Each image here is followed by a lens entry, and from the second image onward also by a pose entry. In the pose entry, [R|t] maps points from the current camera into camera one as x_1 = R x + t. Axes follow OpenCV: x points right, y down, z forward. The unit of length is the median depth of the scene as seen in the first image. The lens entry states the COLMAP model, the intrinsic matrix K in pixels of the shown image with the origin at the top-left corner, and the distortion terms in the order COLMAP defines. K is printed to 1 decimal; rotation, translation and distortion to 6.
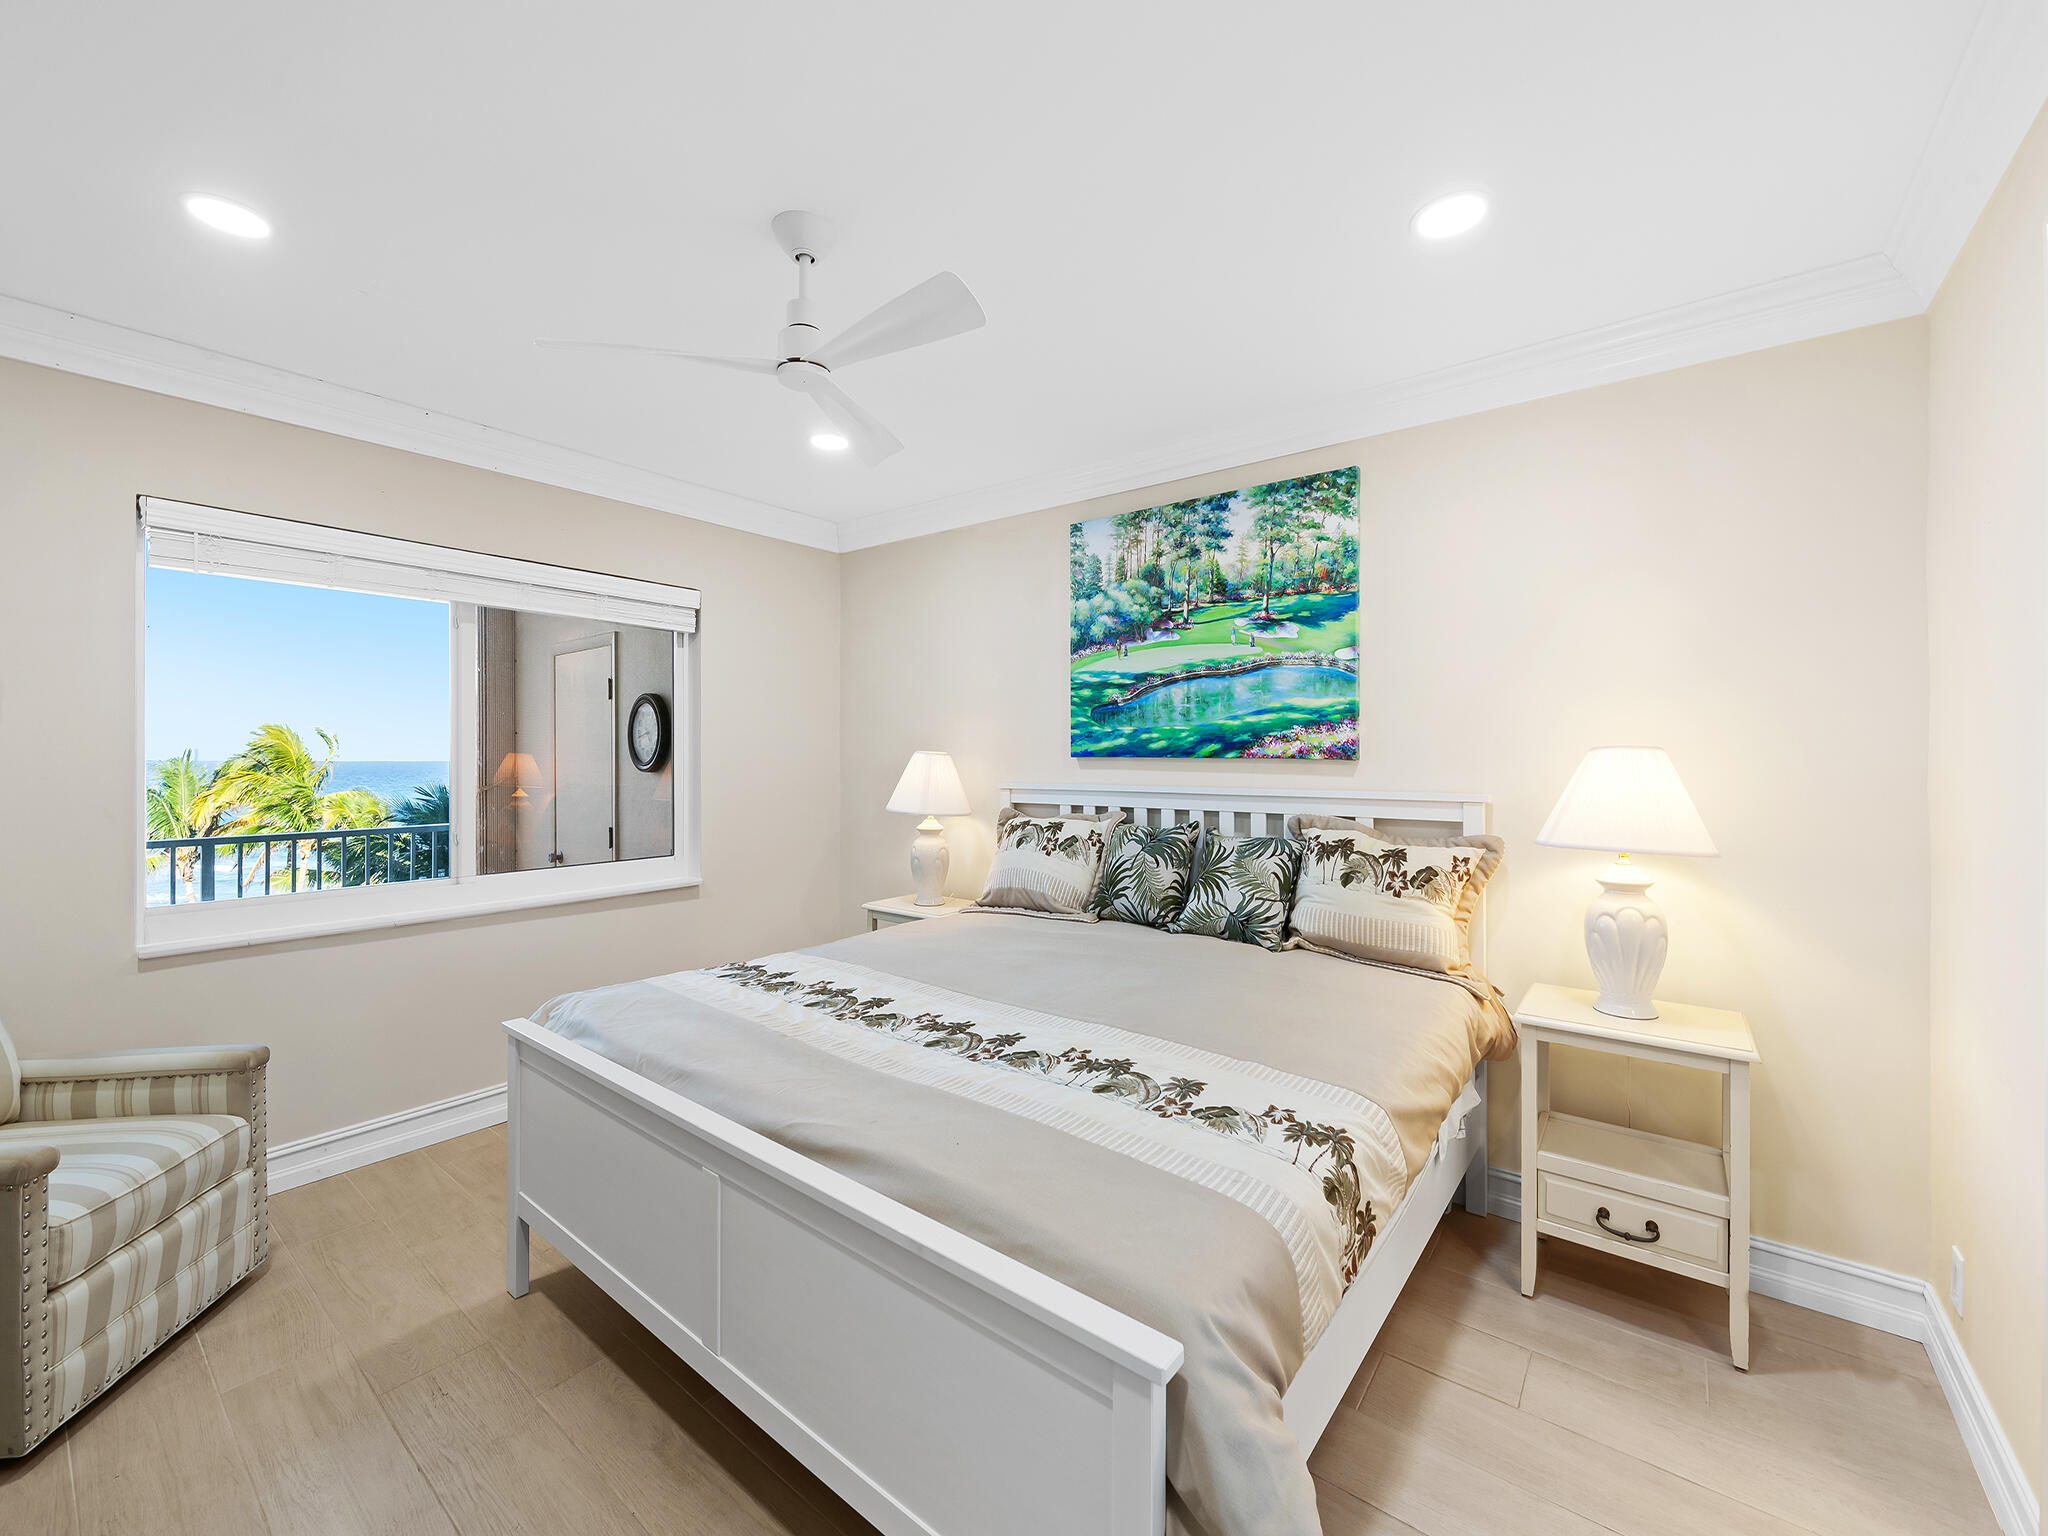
lens RADIAL K [[819.0, 0, 1026.9], [0, 819.0, 754.8], [0, 0, 1]] dist [-0.003772, -0.001091]
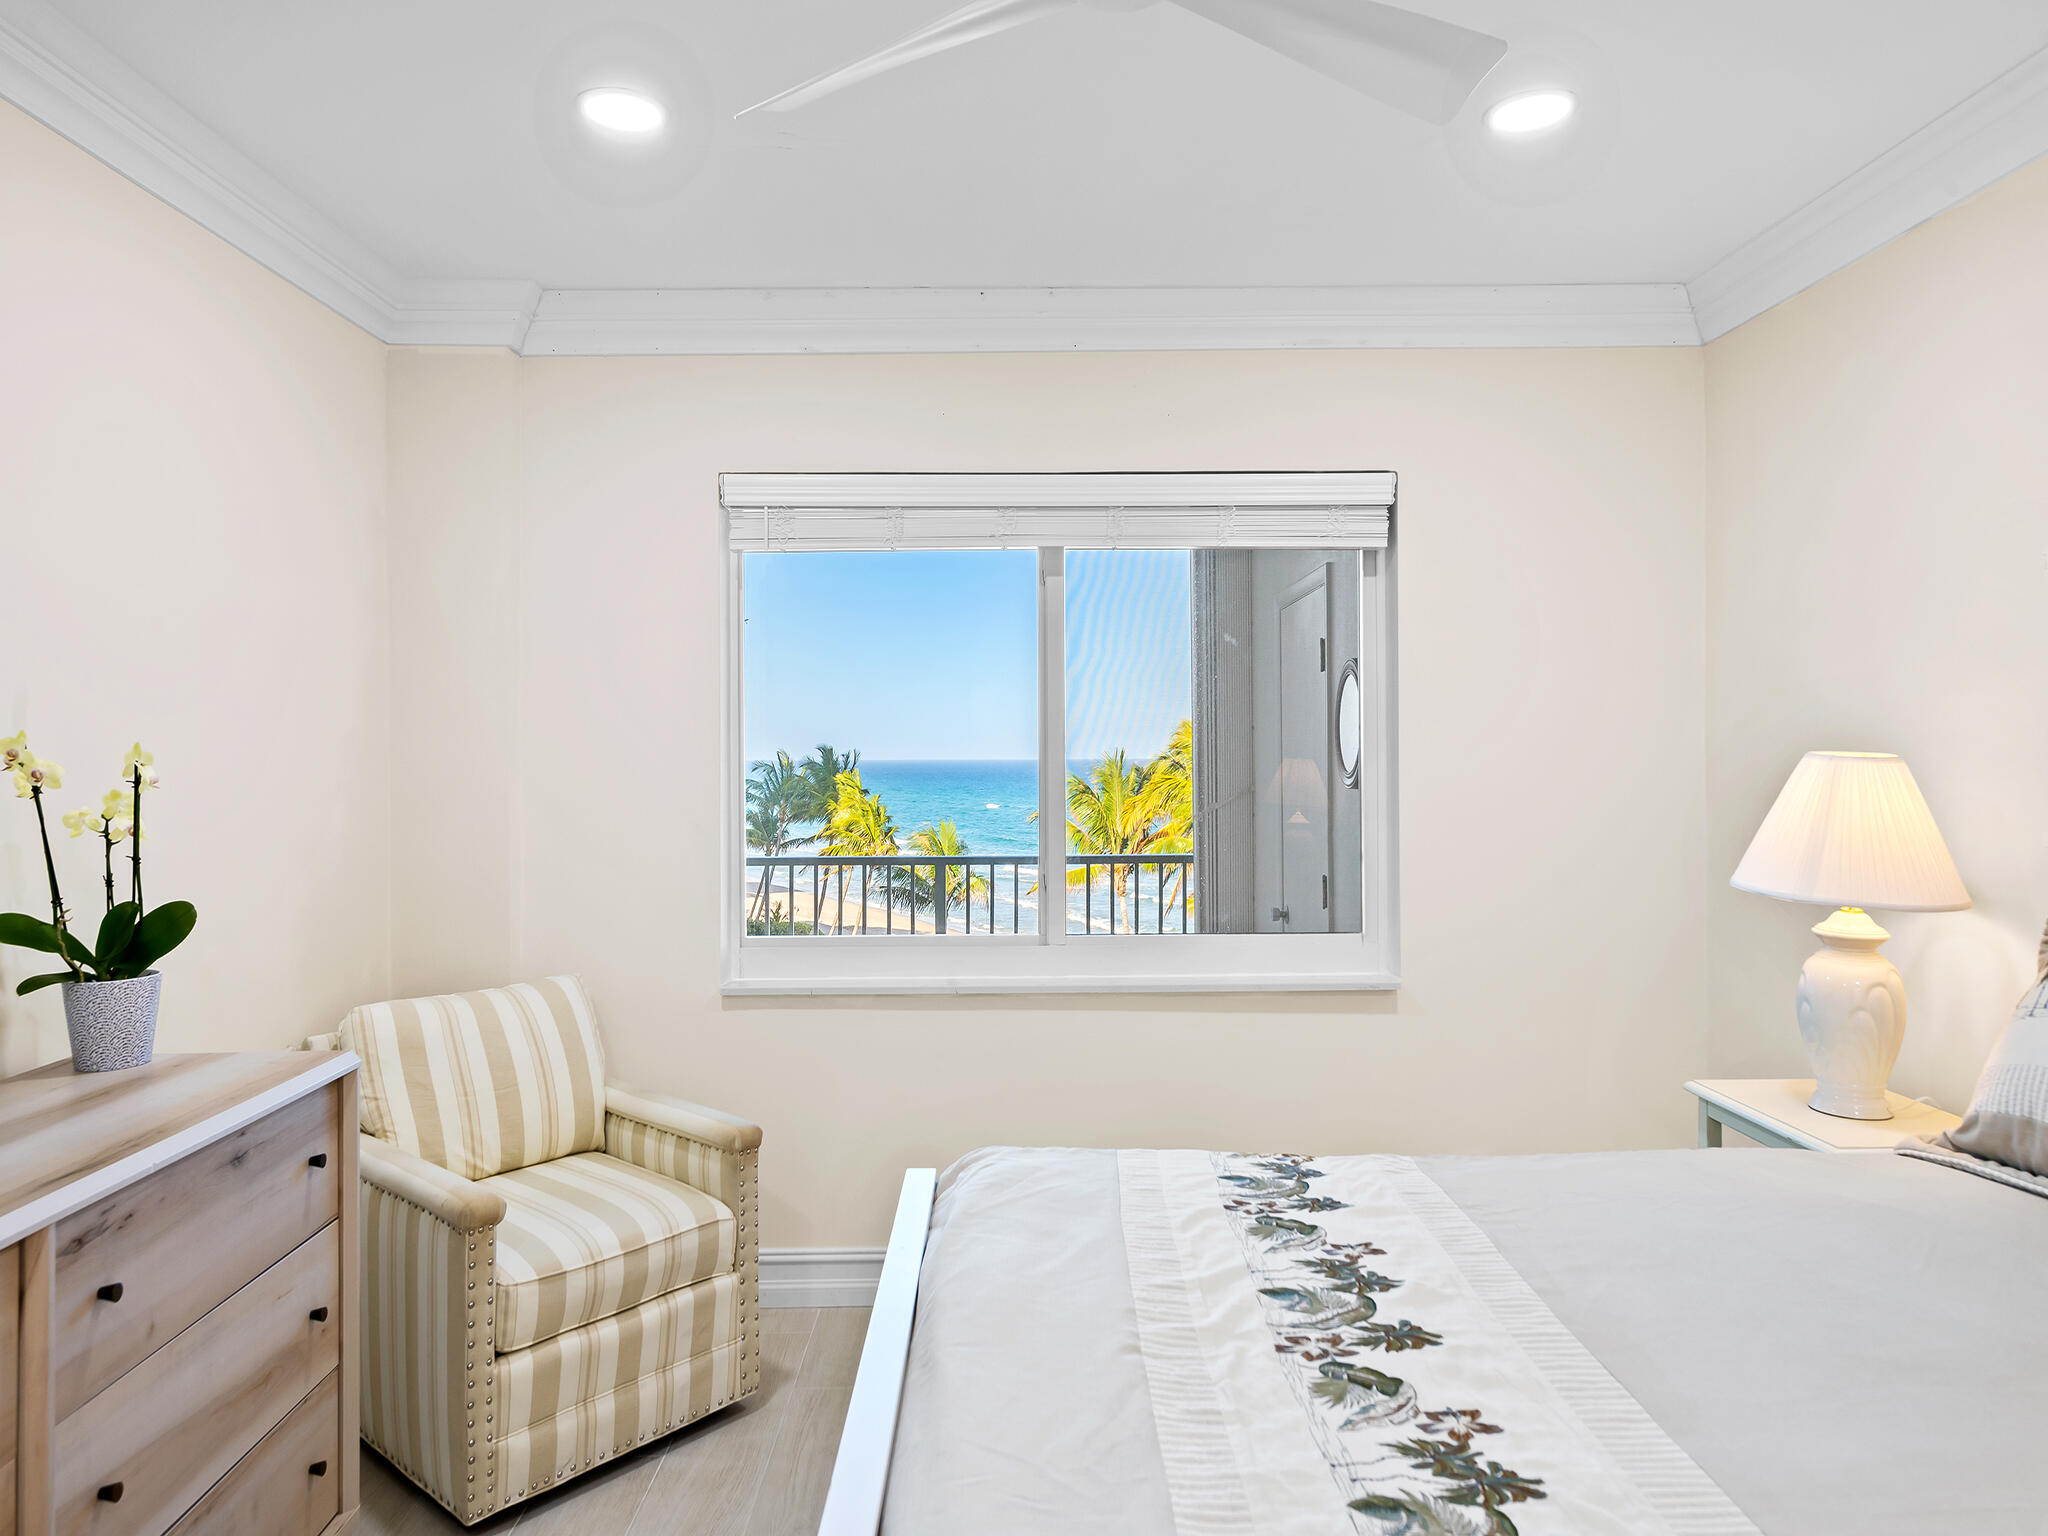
lens RADIAL K [[1280.3, 0, 1020.9], [0, 1280.3, 774.5], [0, 0, 1]] dist [0.026008, -0.004056]
pose [[0.629406, 0.006670, -0.777048, 0.227686], [0.004156, 0.999920, 0.011950, -0.005609], [0.777065, -0.010750, 0.629328, 0.425929]]
